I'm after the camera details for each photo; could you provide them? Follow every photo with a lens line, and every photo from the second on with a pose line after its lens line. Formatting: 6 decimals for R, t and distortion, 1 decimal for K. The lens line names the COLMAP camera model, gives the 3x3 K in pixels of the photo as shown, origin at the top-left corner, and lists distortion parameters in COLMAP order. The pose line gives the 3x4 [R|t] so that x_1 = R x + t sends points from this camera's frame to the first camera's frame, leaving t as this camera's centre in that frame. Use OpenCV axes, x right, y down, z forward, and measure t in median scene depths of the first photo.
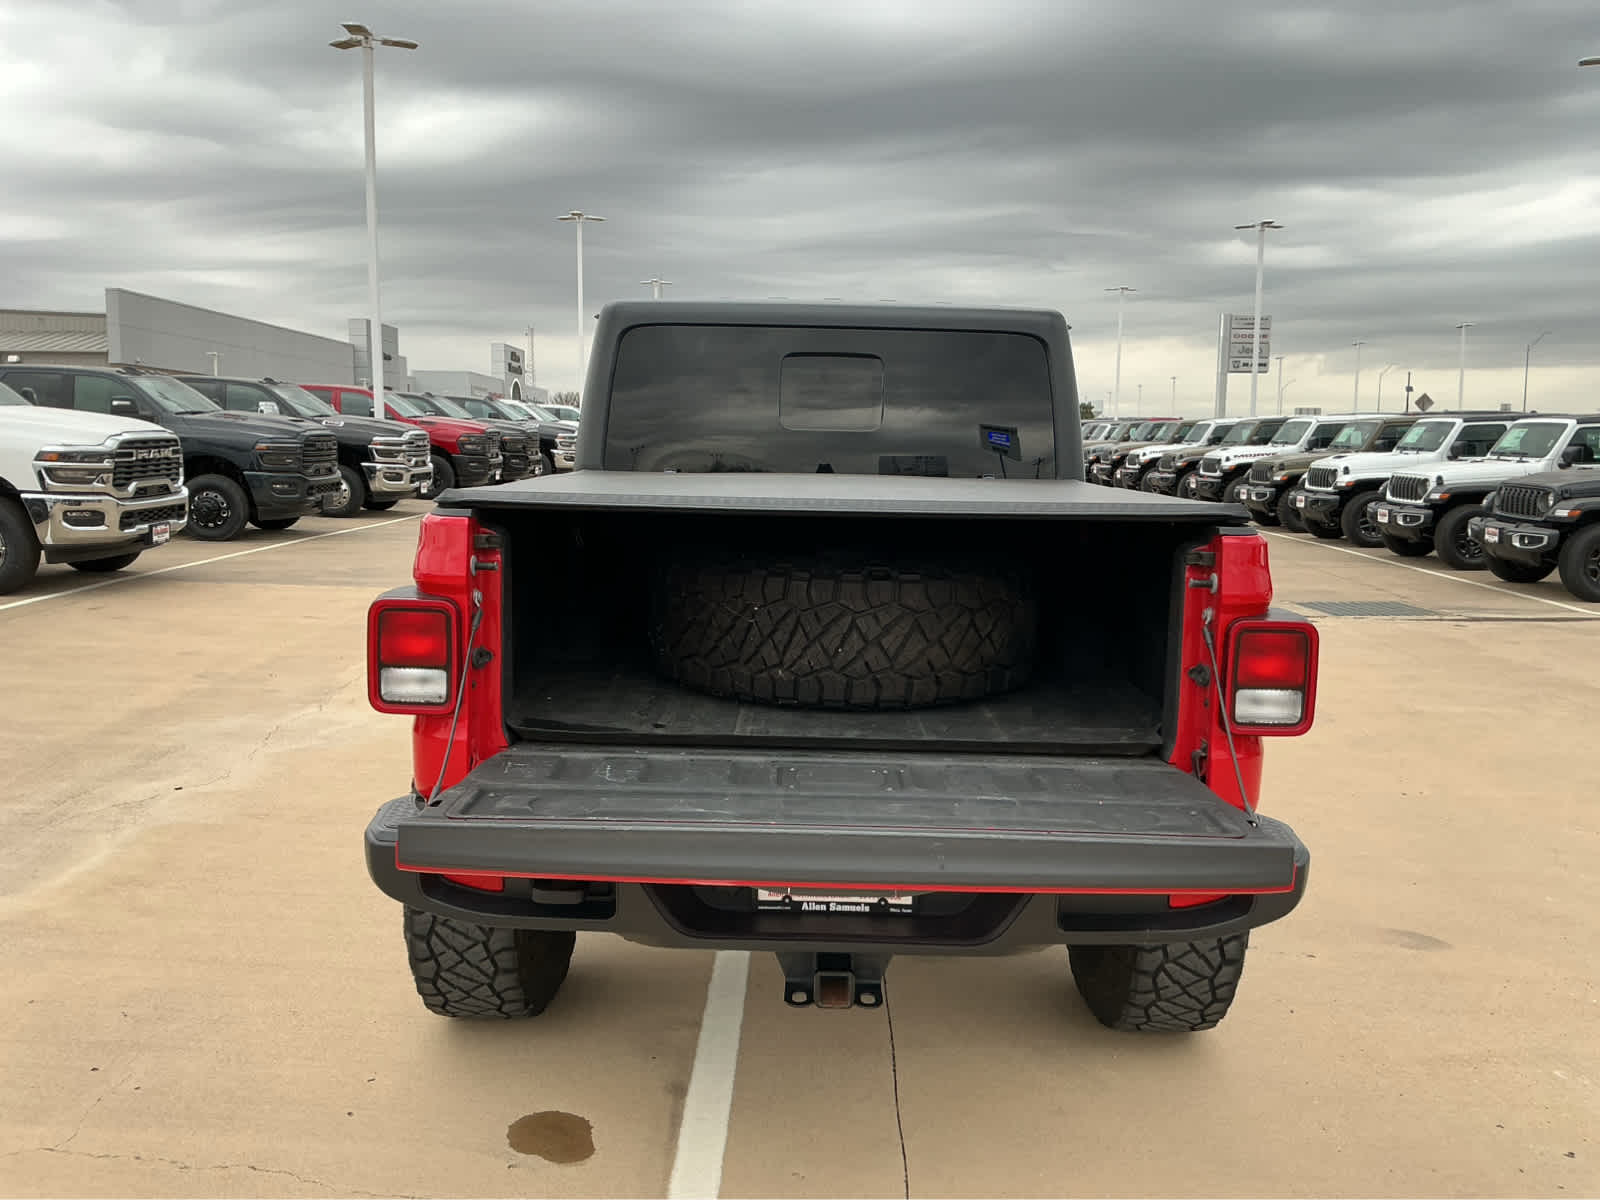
lens RADIAL K [[1321.7, 0, 786.9], [0, 1321.7, 600.2], [0, 0, 1]] dist [0.055374, -0.097719]
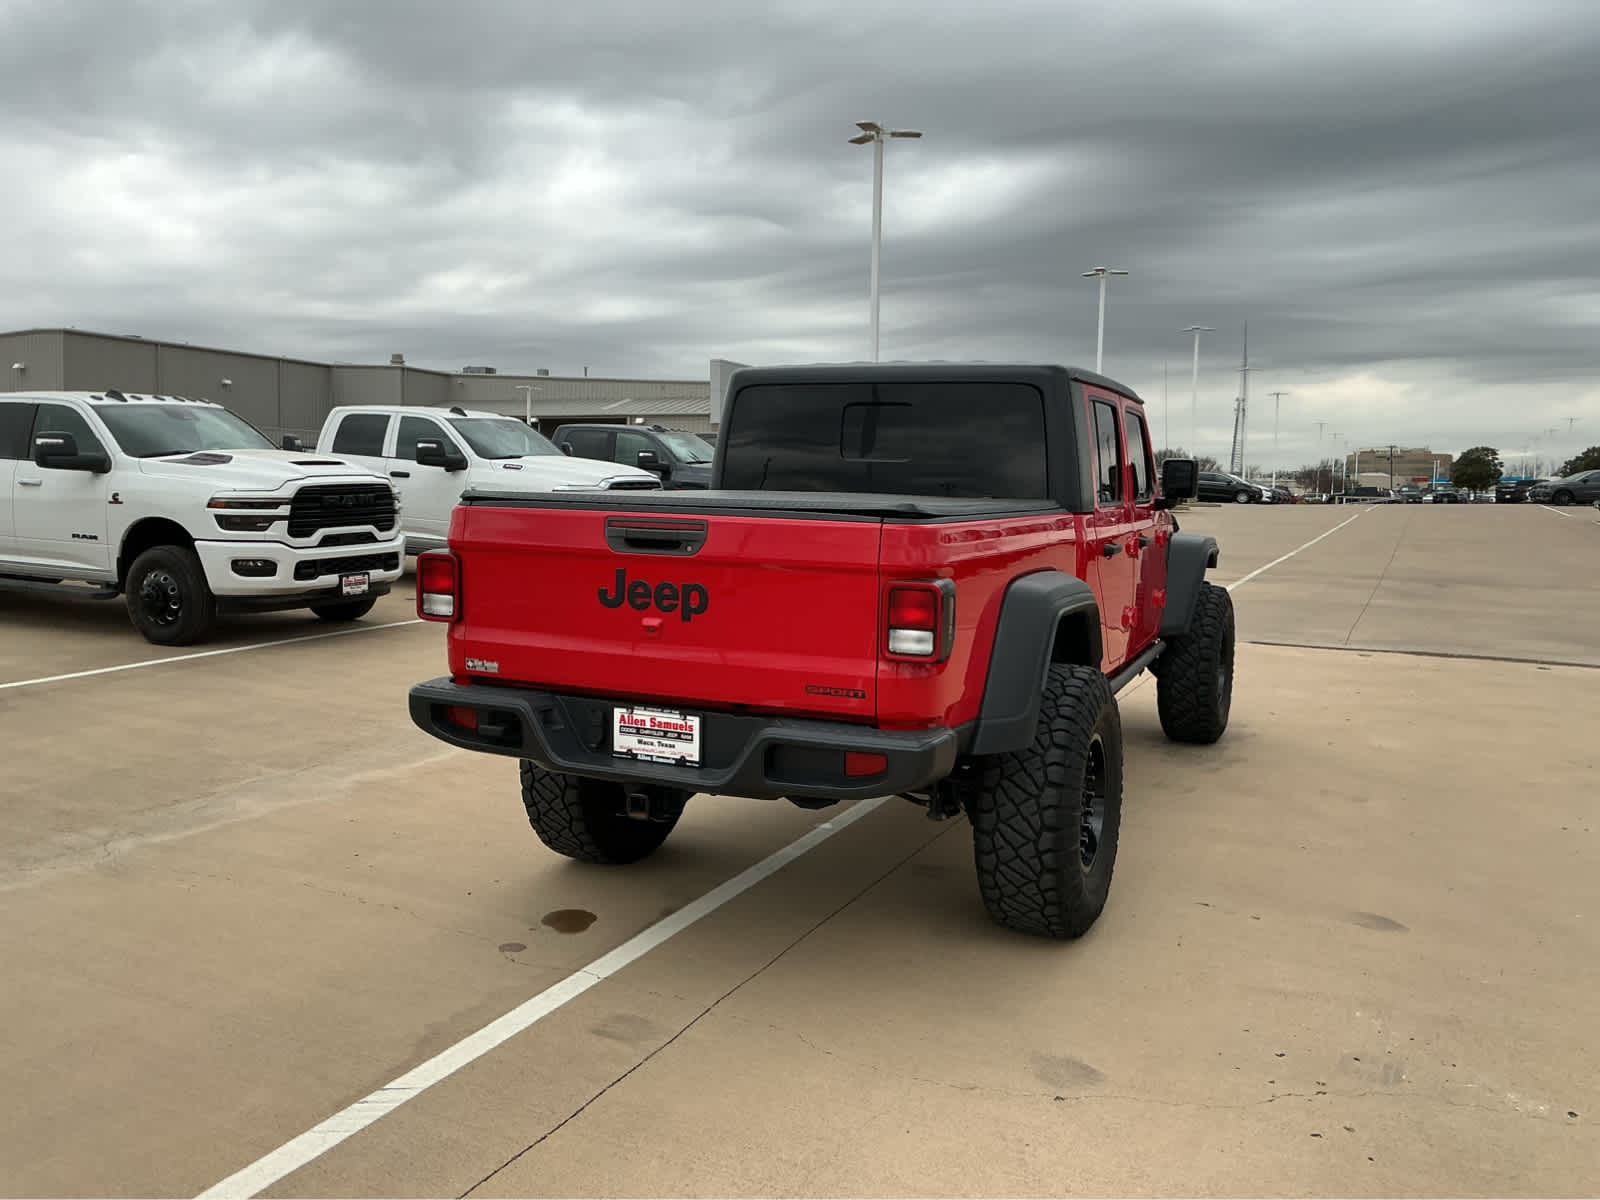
lens RADIAL K [[1311.1, 0, 791.8], [0, 1311.1, 604.4], [0, 0, 1]] dist [0.093551, -0.126629]
pose [[0.911720, 0.039140, -0.408943, 0.181646], [-0.053144, 0.998323, -0.022934, 0.017169], [0.407360, 0.042642, 0.912272, -0.080369]]
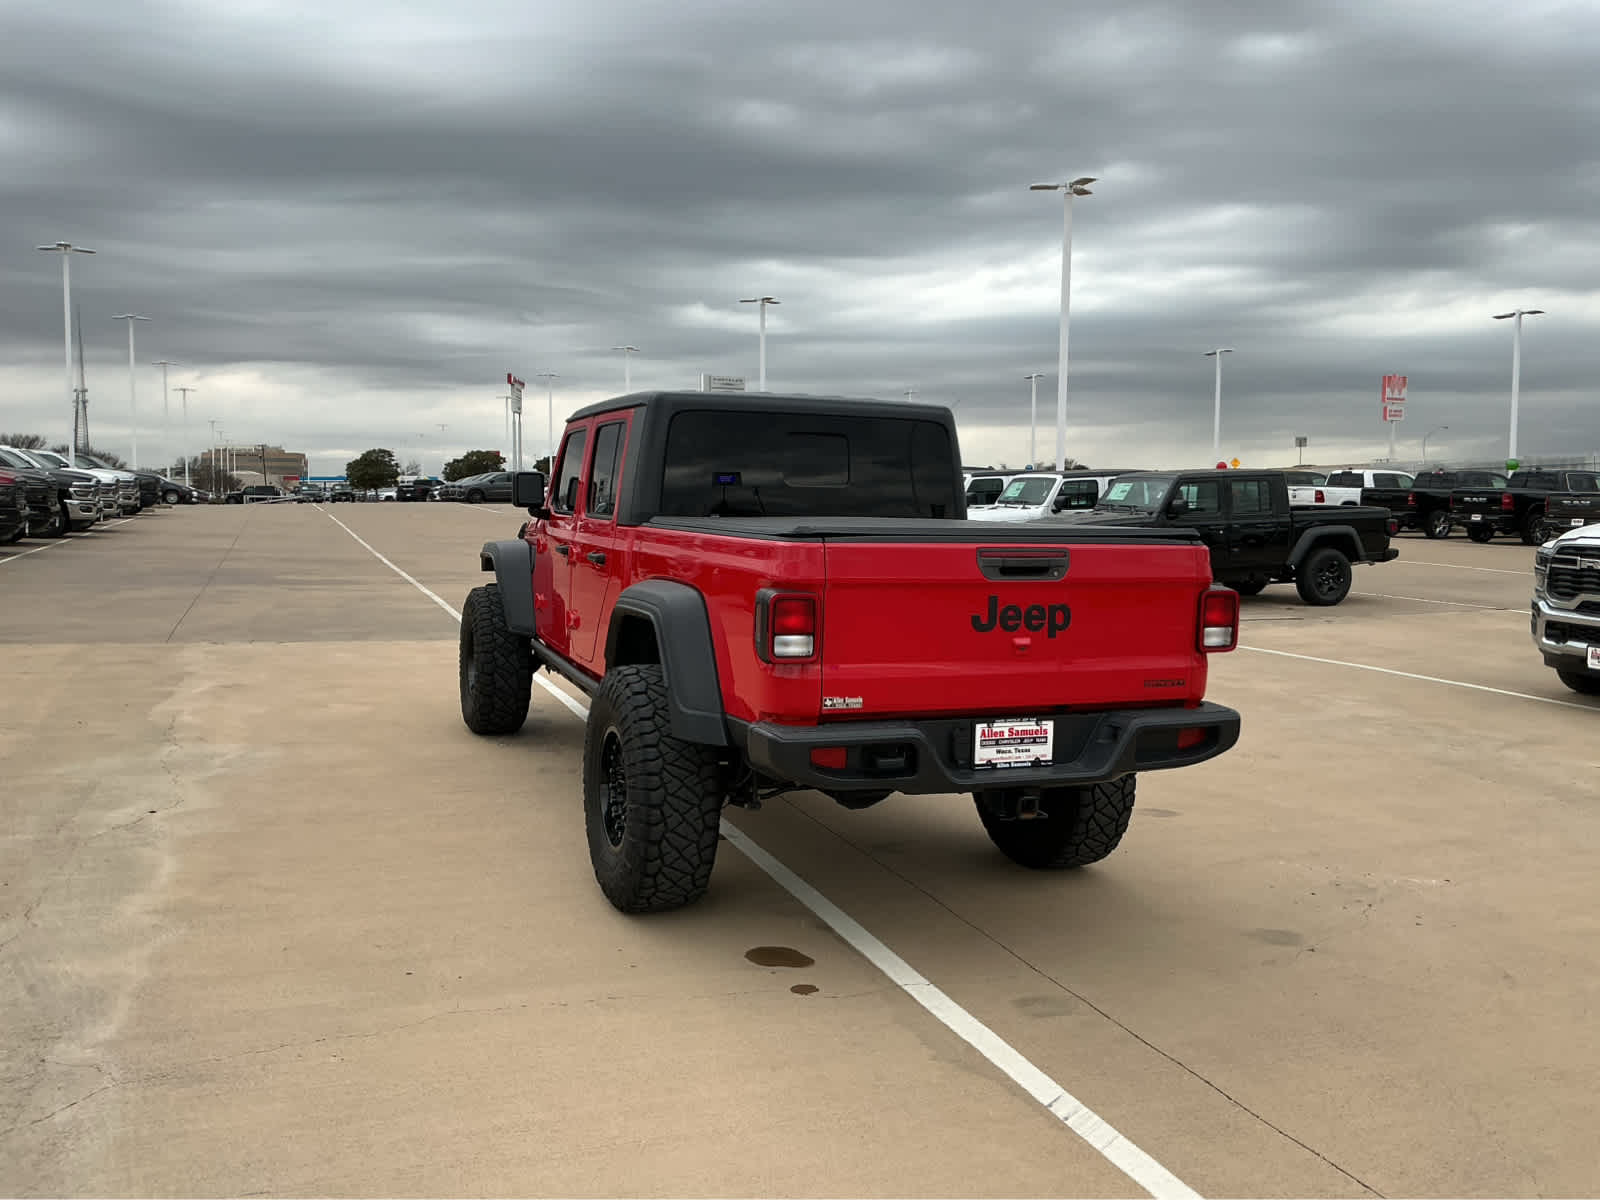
lens RADIAL K [[1311.1, 0, 791.8], [0, 1311.1, 604.4], [0, 0, 1]] dist [0.093551, -0.126629]
pose [[0.925966, -0.033594, 0.376109, -0.195644], [0.046051, 0.998646, -0.024177, 0.011349], [-0.374788, 0.039708, 0.926260, -0.110975]]
